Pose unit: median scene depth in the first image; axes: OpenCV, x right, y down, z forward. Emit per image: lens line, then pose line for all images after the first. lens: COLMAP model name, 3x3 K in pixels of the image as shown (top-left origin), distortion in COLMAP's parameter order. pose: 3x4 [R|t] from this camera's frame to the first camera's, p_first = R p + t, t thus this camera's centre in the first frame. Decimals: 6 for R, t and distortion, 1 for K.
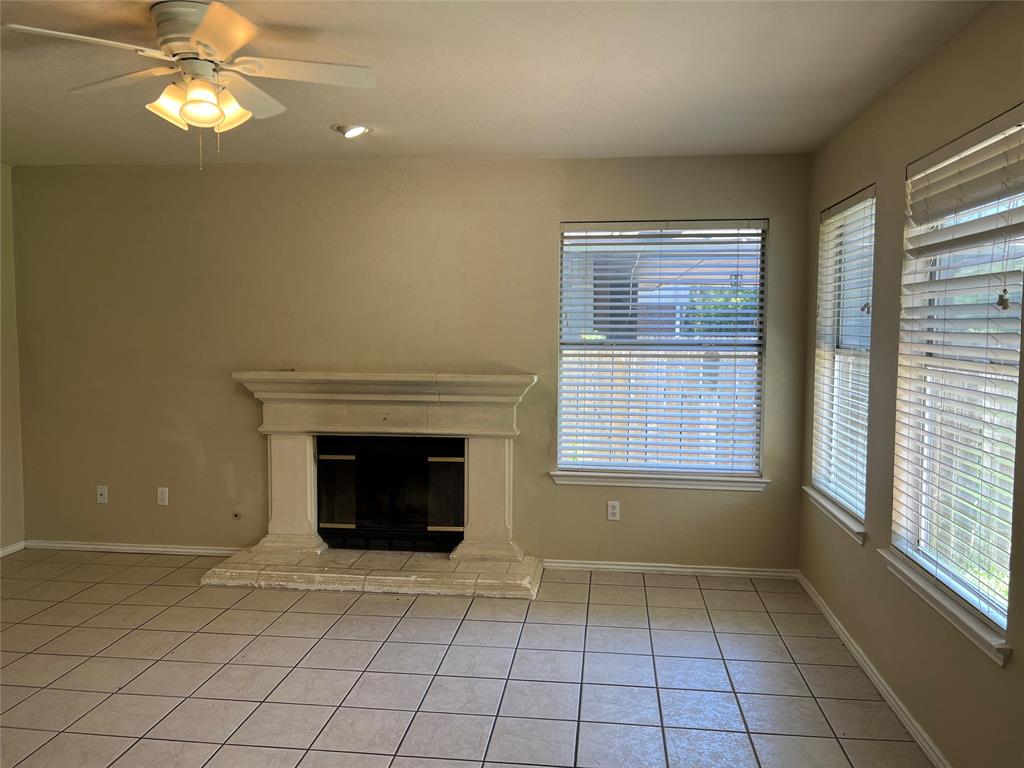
lens RADIAL K [[754.8, 0, 487.1], [0, 754.8, 377.8], [0, 0, 1]] dist [0.056934, -0.082228]
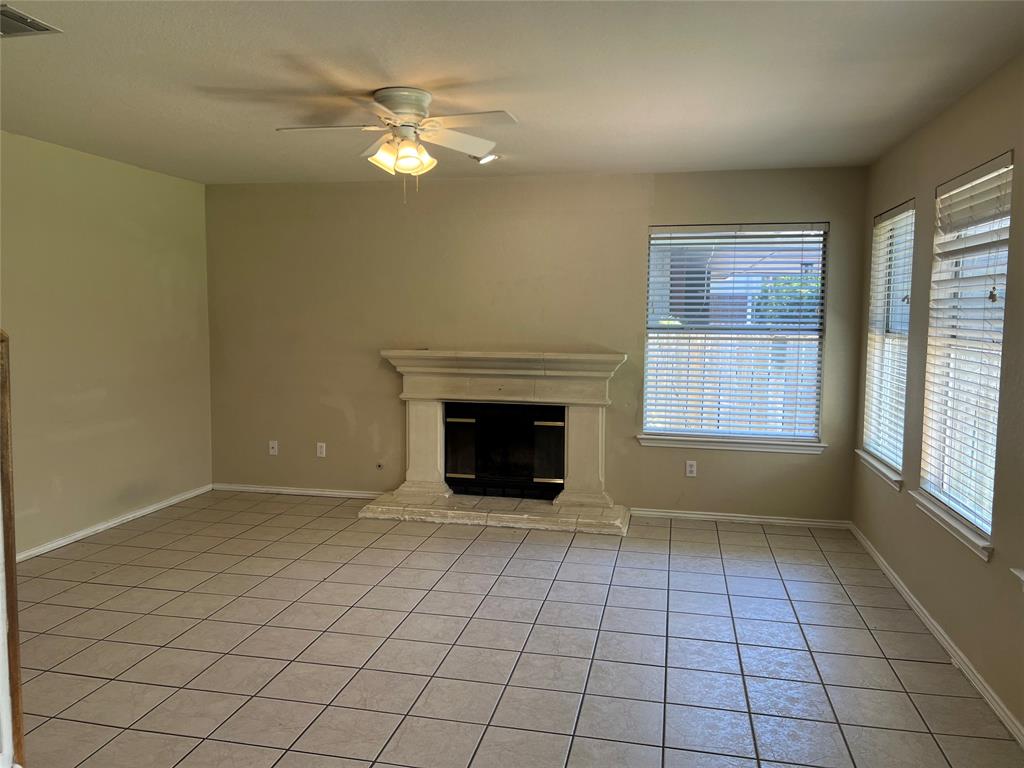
lens RADIAL K [[754.8, 0, 487.1], [0, 754.8, 377.8], [0, 0, 1]] dist [0.056934, -0.082228]
pose [[0.996399, 0.009575, -0.084250, -0.058042], [-0.008110, 0.999810, 0.017709, 0.015480], [0.084403, -0.016962, 0.996287, -0.231587]]
